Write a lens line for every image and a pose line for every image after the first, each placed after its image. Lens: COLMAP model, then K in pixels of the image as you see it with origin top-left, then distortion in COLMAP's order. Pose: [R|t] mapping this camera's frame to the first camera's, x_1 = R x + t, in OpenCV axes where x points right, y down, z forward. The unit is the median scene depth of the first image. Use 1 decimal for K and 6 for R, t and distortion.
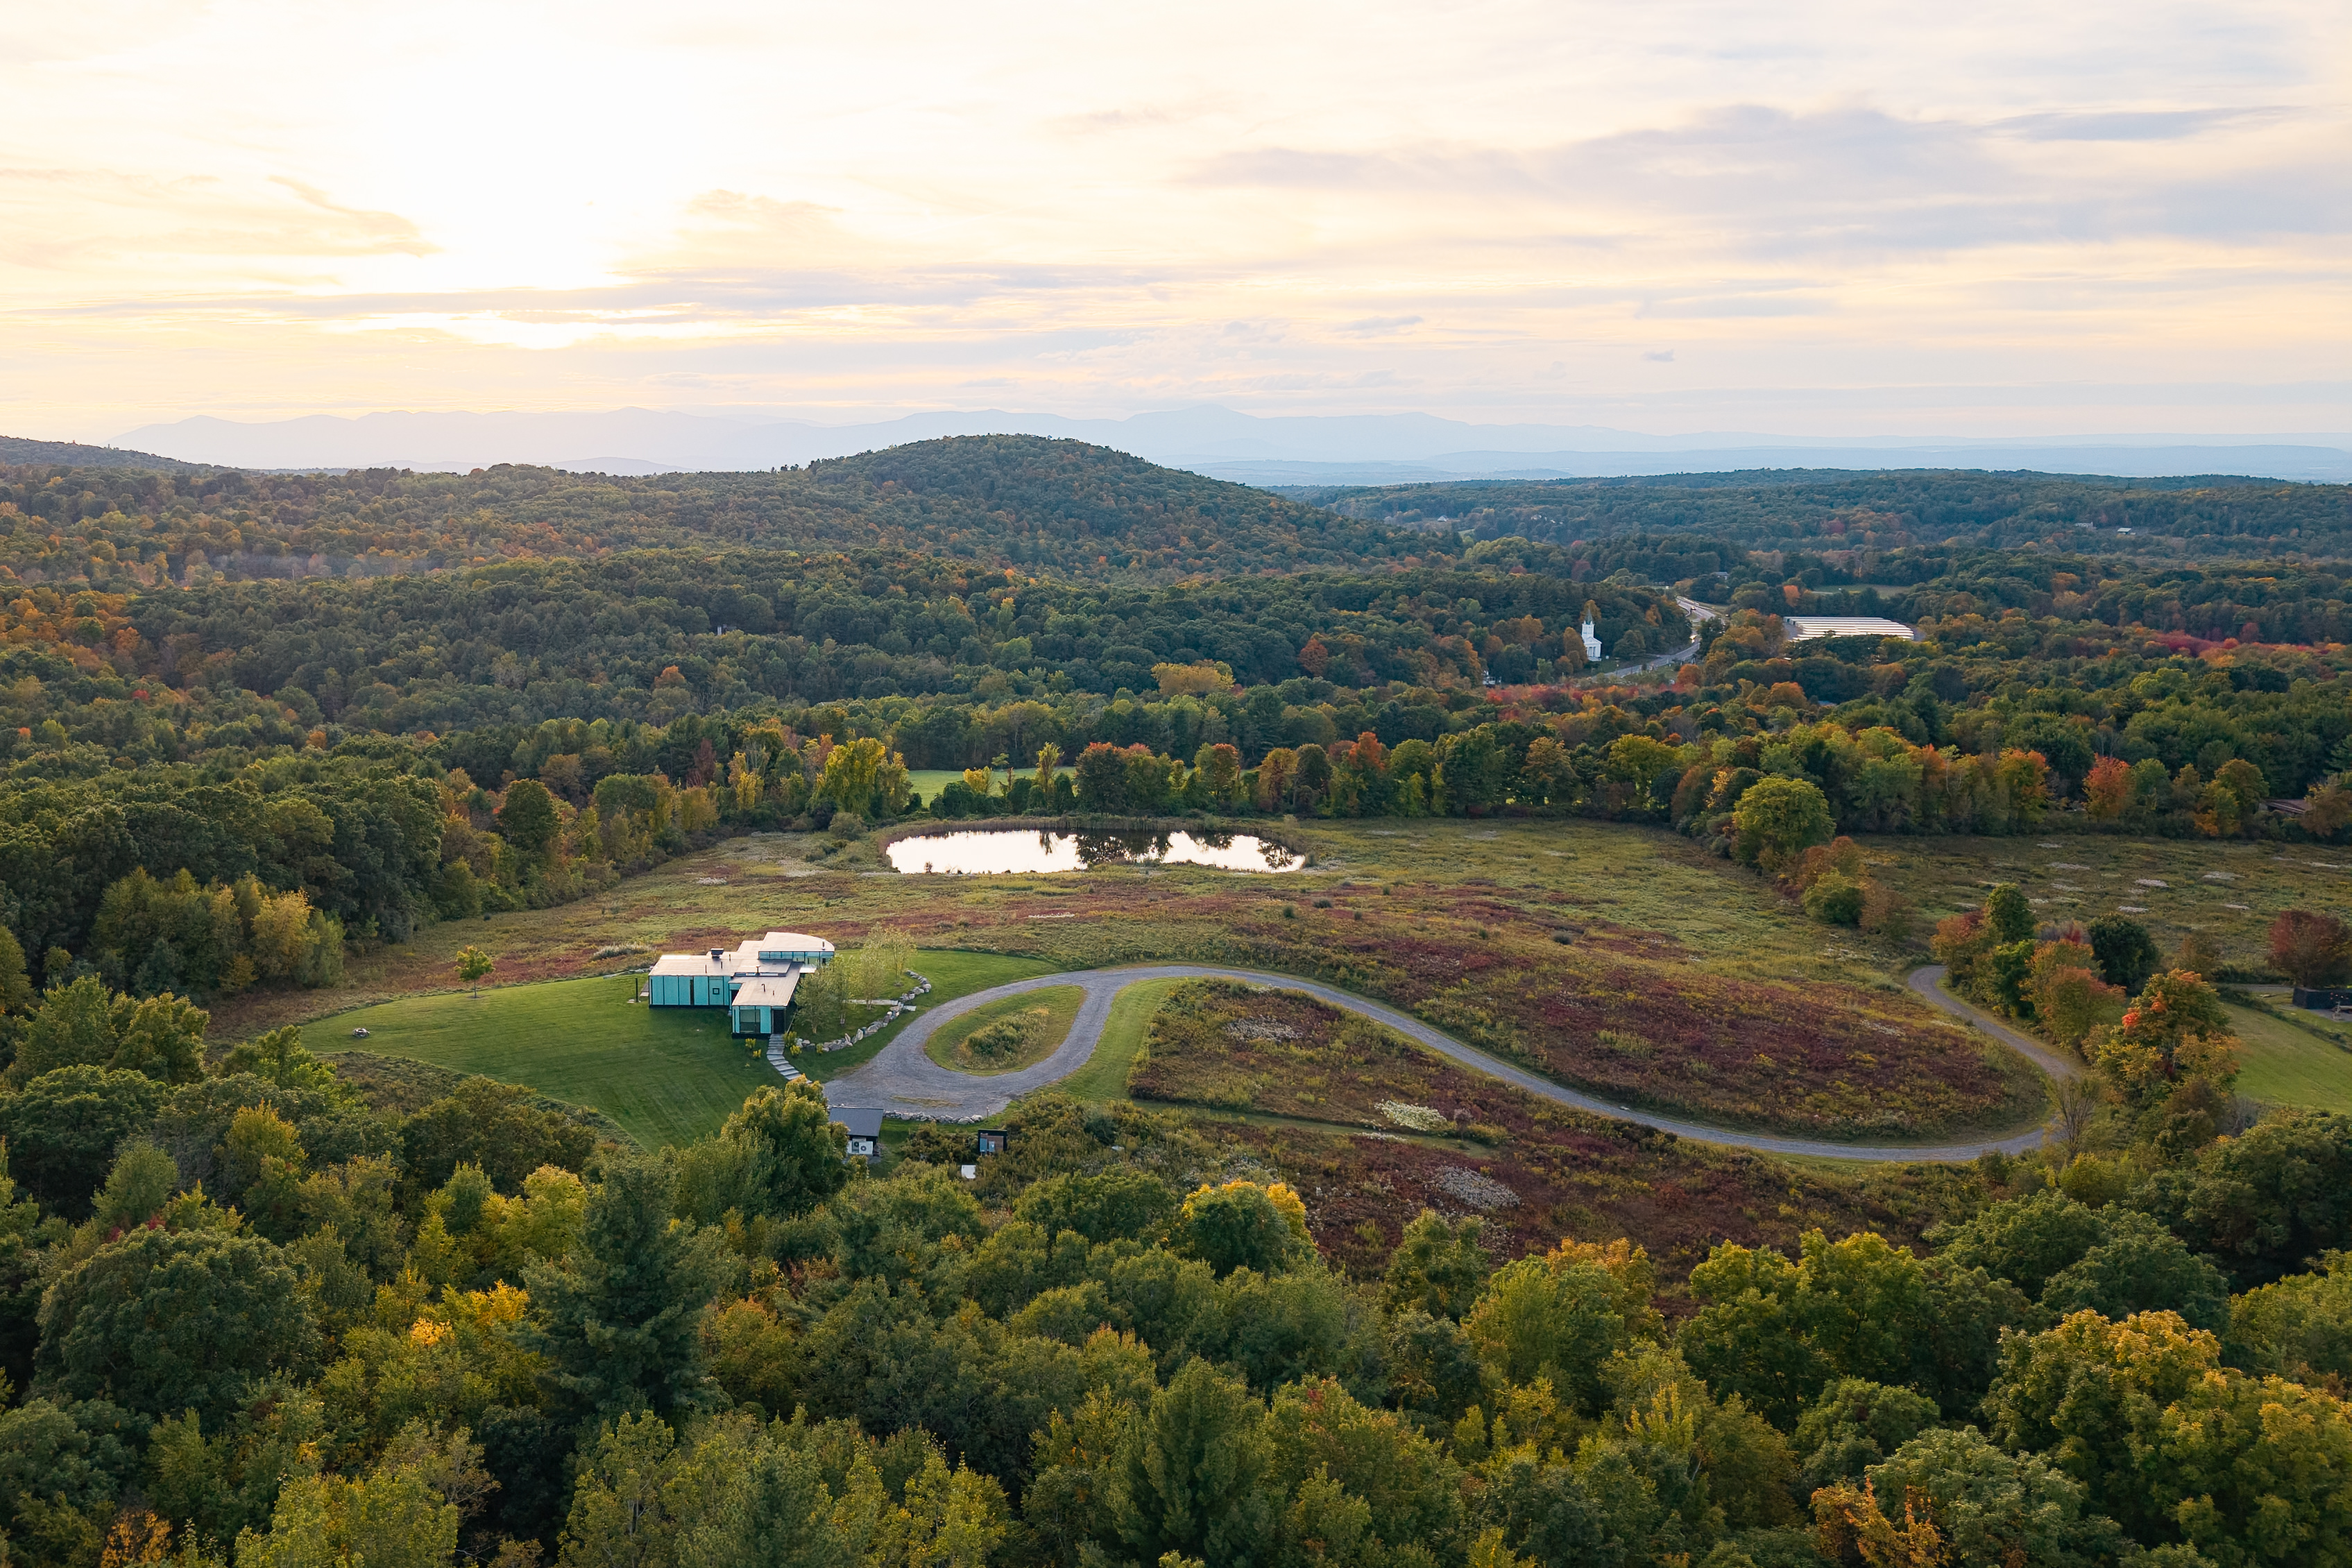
lens RADIAL K [[1857.3, 0, 943.1], [0, 1857.3, 782.6], [0, 0, 1]] dist [0.138393, -0.395039]
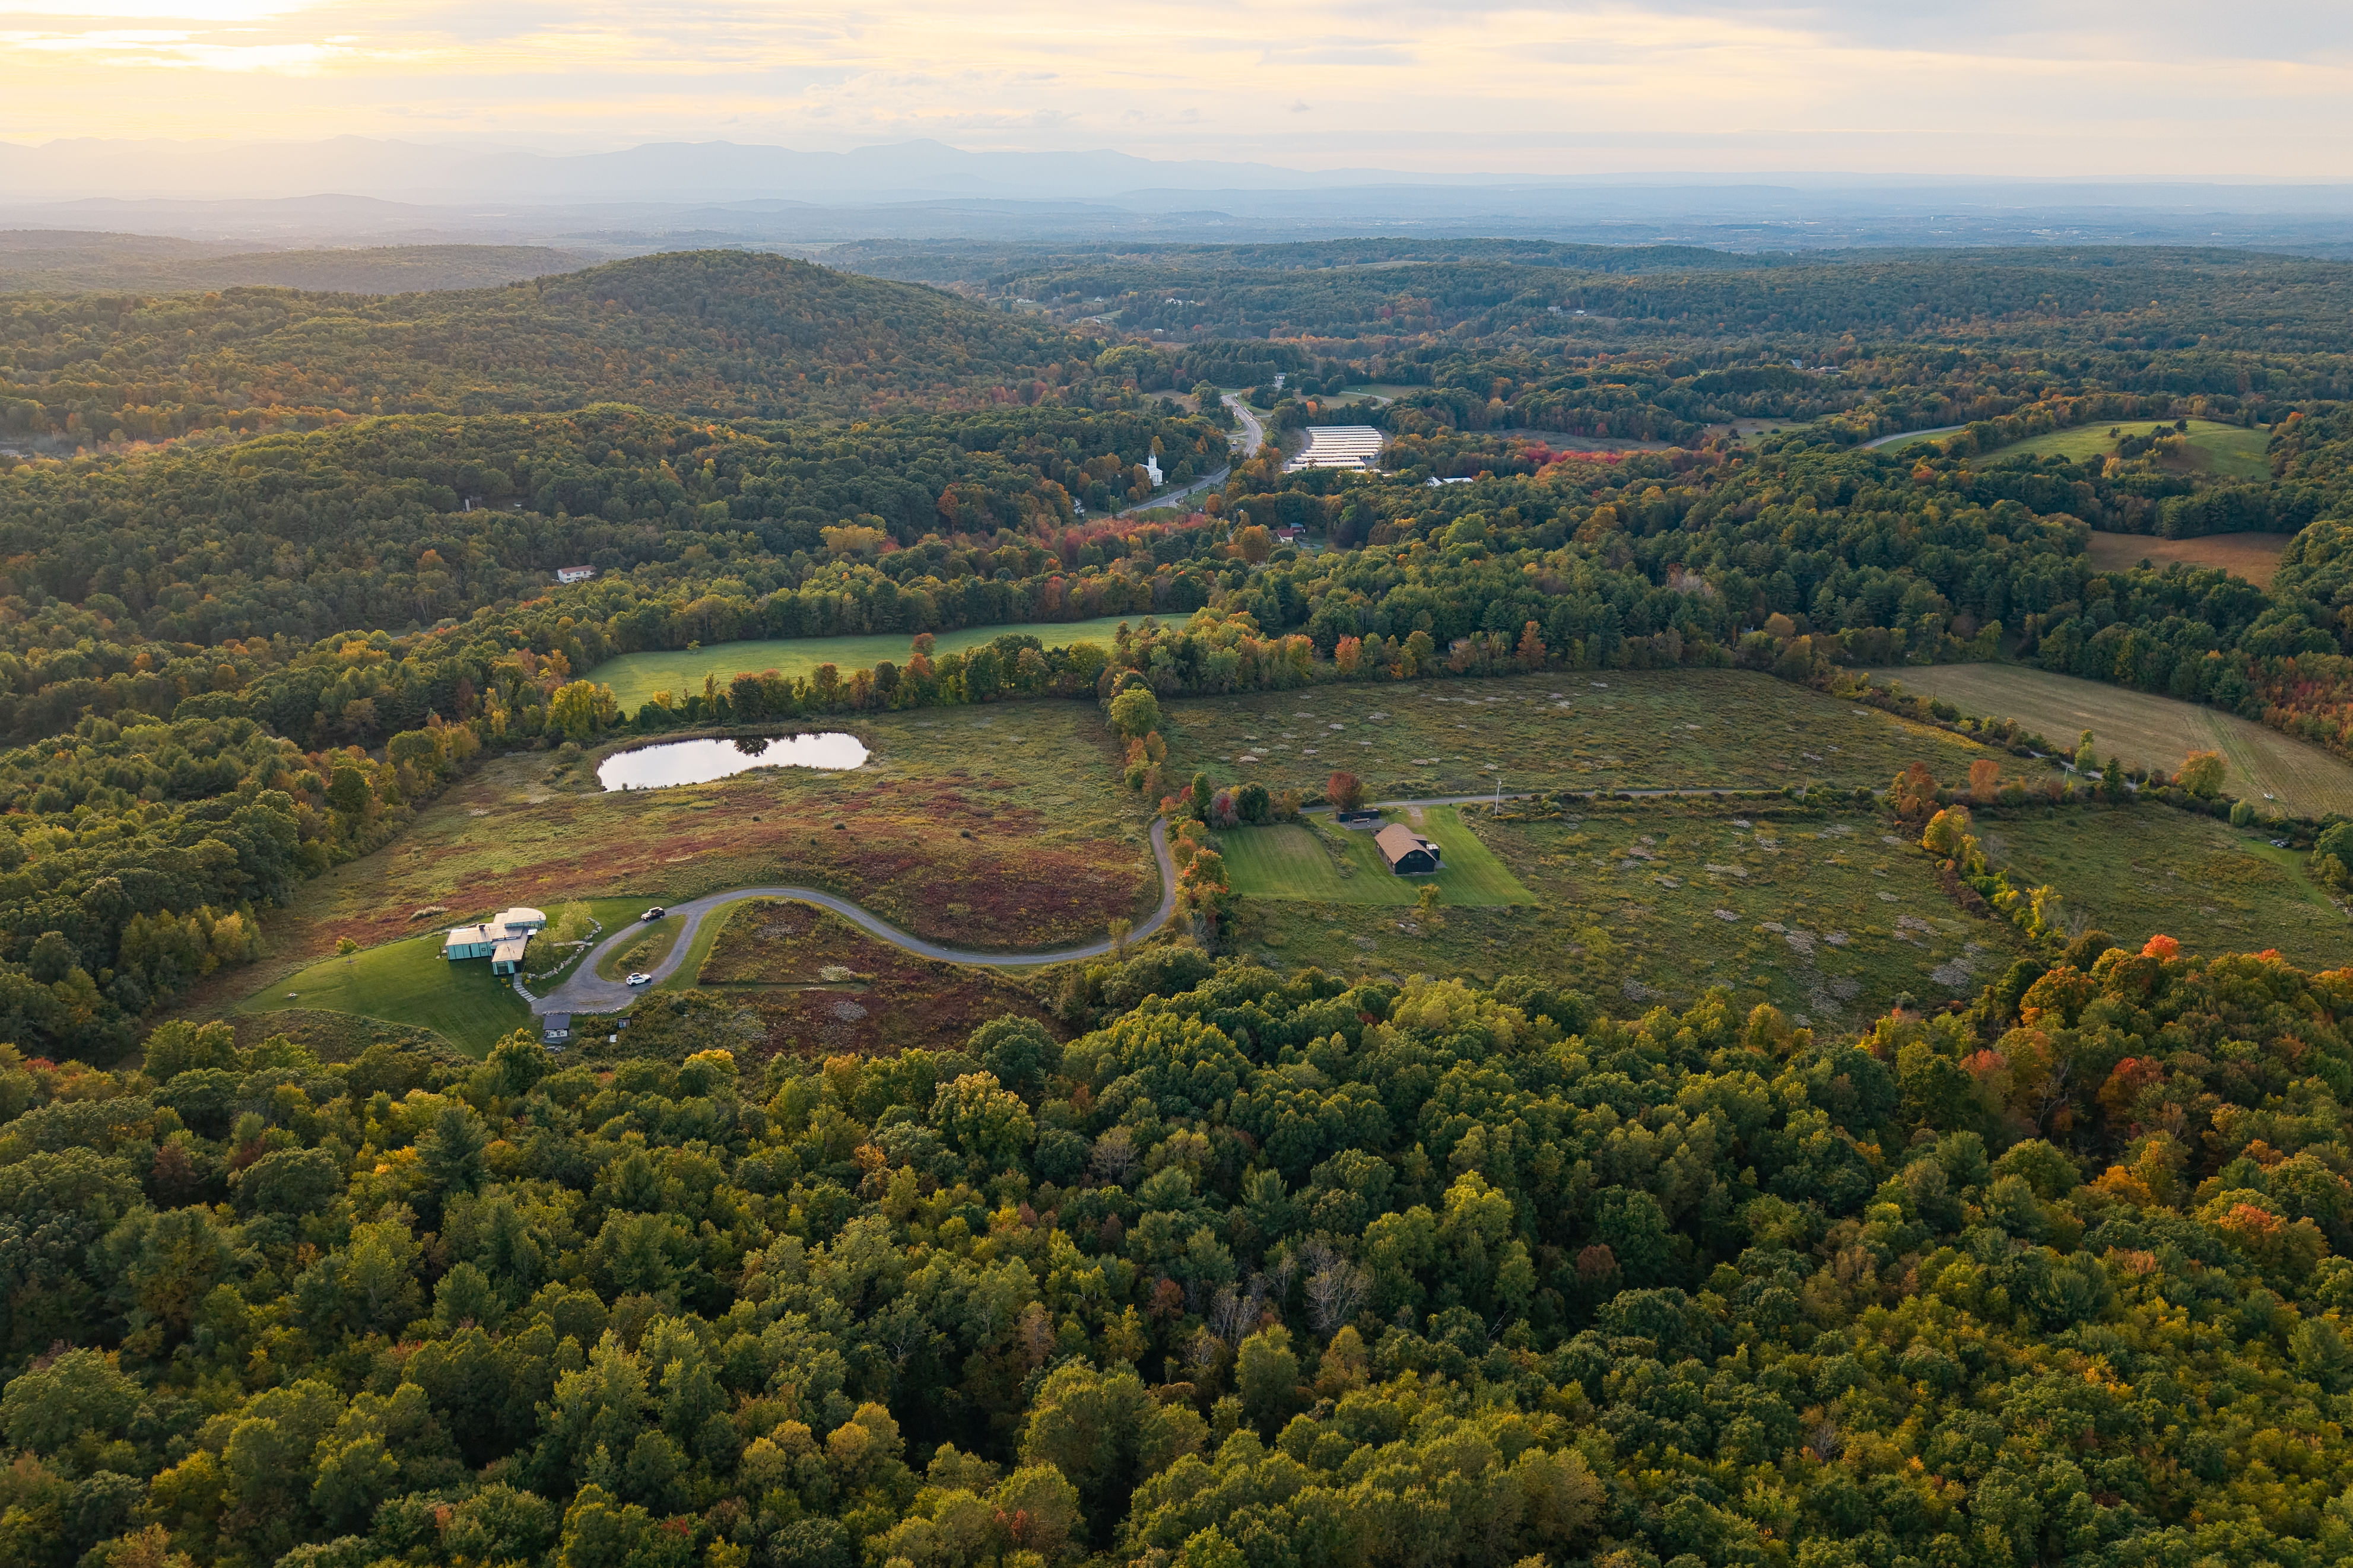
lens RADIAL K [[1616.9, 0, 1176.5], [0, 1616.9, 784.0], [0, 0, 1]] dist [0.044424, -0.047902]
pose [[0.961449, -0.091973, 0.259145, 0.041442], [0.042816, 0.980984, 0.189309, -0.096143], [-0.271628, -0.170916, 0.947104, -0.217878]]
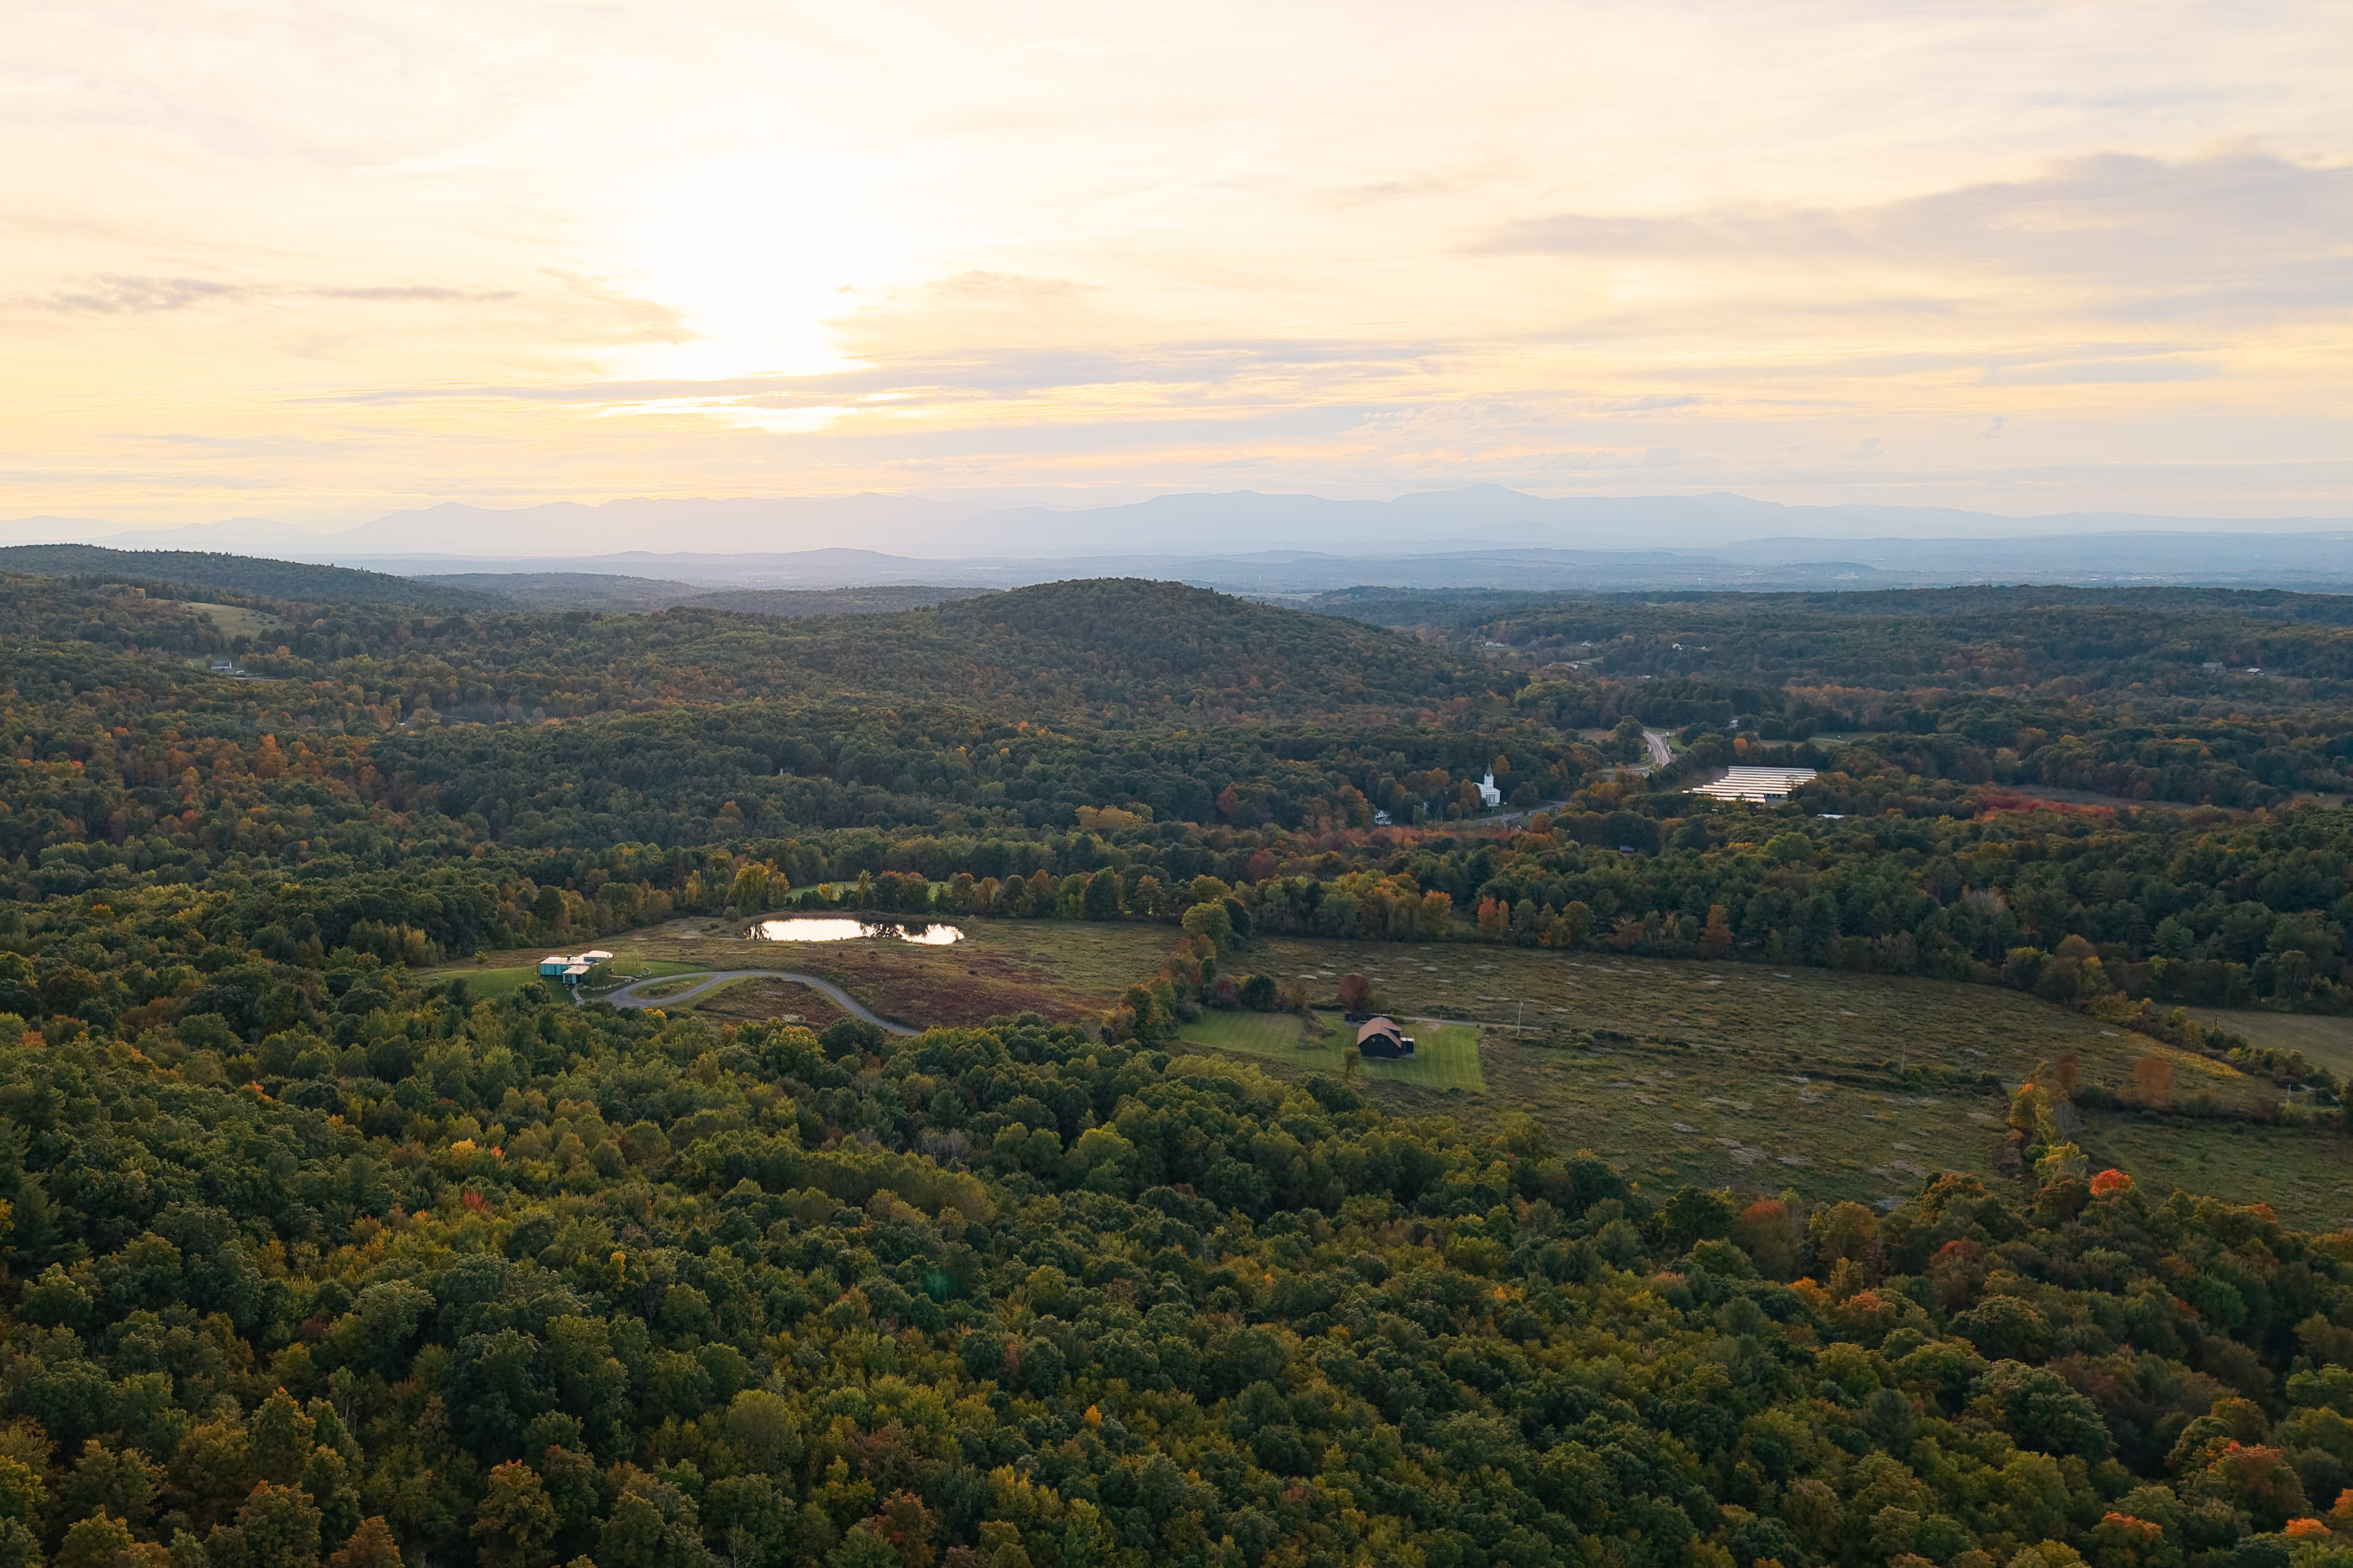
lens RADIAL K [[1994.6, 0, 895.2], [0, 1994.6, 784.0], [0, 0, 1]] dist [0.109249, -0.136368]
pose [[0.987966, 0.020541, -0.153301, 0.213222], [-0.027833, 0.998573, -0.045572, -0.010231], [0.152146, 0.049290, 0.987128, -0.485447]]
